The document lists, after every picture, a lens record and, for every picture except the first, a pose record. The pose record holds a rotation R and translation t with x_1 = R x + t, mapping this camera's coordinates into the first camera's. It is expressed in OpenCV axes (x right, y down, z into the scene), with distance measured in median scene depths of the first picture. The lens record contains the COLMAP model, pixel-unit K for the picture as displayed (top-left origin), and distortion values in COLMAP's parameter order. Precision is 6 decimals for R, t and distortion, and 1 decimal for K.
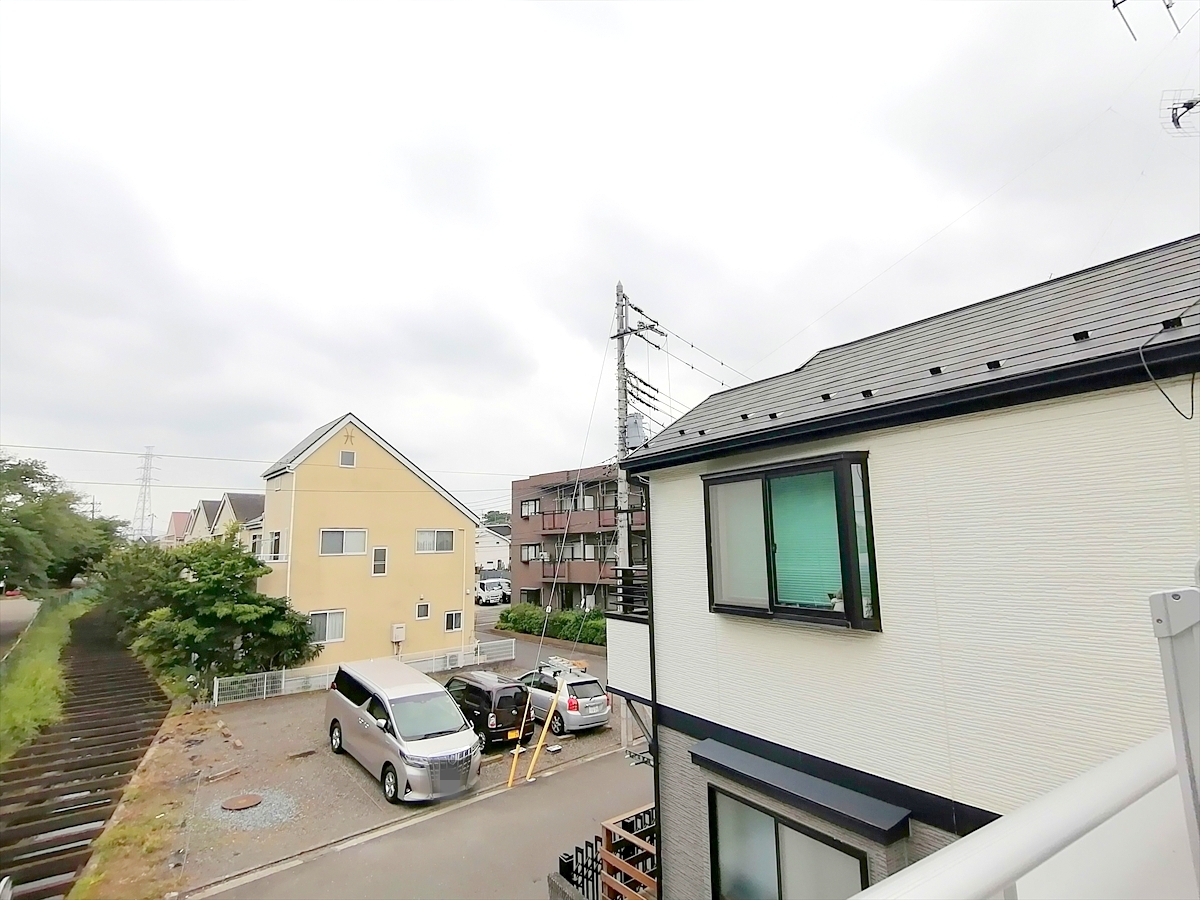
lens RADIAL K [[600.6, 0, 600.0], [0, 600.6, 450.0], [0, 0, 1]] dist [-0.000609, 0.000185]
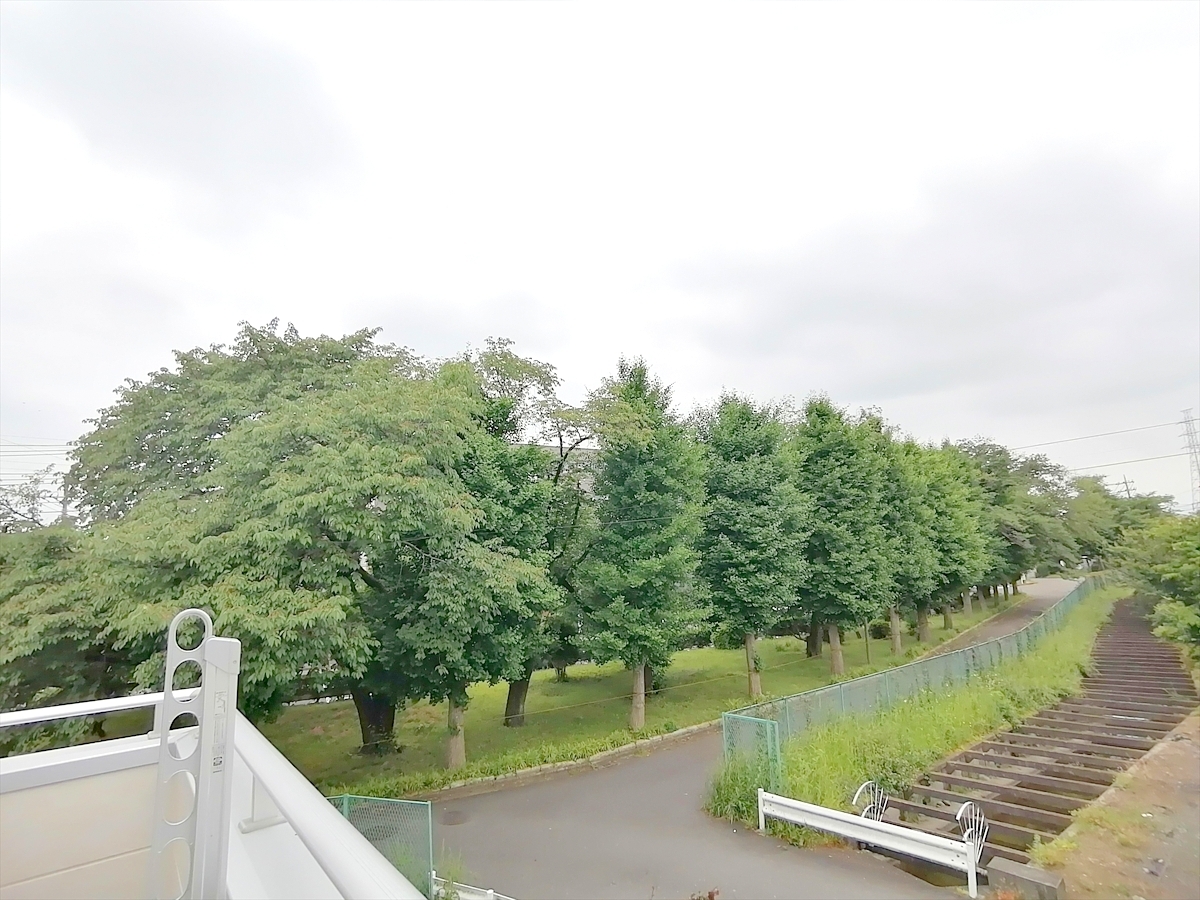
lens RADIAL K [[600.6, 0, 600.0], [0, 600.6, 450.0], [0, 0, 1]] dist [-0.000609, 0.000185]
pose [[0.101478, -0.185134, -0.977460, 0.125461], [0.220534, 0.962273, -0.159362, 0.011691], [0.970086, -0.199391, 0.138478, 0.091657]]
